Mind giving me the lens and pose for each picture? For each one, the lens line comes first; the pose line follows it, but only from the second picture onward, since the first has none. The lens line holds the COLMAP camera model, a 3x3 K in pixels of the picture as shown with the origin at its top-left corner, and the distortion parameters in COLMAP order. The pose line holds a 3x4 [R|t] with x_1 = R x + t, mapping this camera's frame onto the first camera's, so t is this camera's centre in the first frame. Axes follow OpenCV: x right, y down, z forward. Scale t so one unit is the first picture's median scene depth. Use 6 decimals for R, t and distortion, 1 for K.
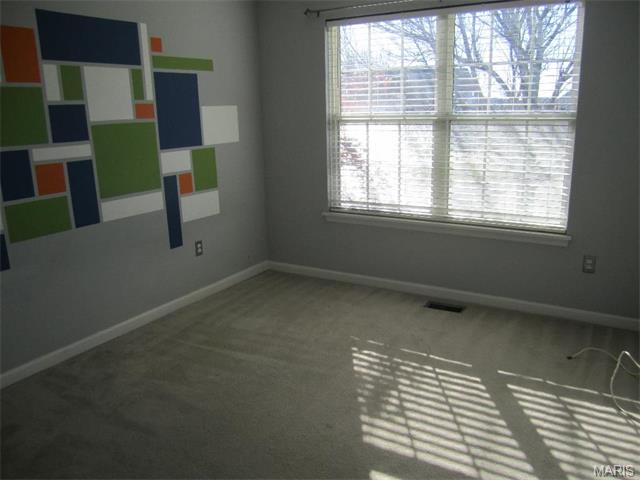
lens RADIAL K [[524.5, 0, 320.2], [0, 524.5, 239.6], [0, 0, 1]] dist [-0.063149, 0.004552]
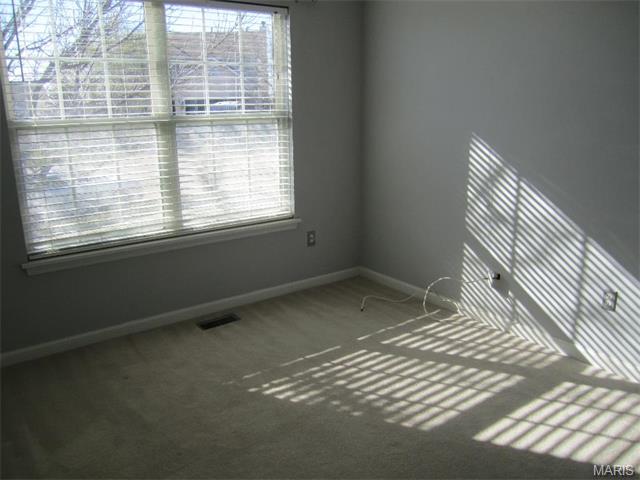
lens RADIAL K [[524.5, 0, 320.0], [0, 524.5, 240.9], [0, 0, 1]] dist [-0.063149, 0.004552]
pose [[0.384447, -0.217186, 0.897235, -0.665740], [0.230885, 0.963663, 0.134336, -0.124962], [-0.893808, 0.155513, 0.420622, 0.565465]]
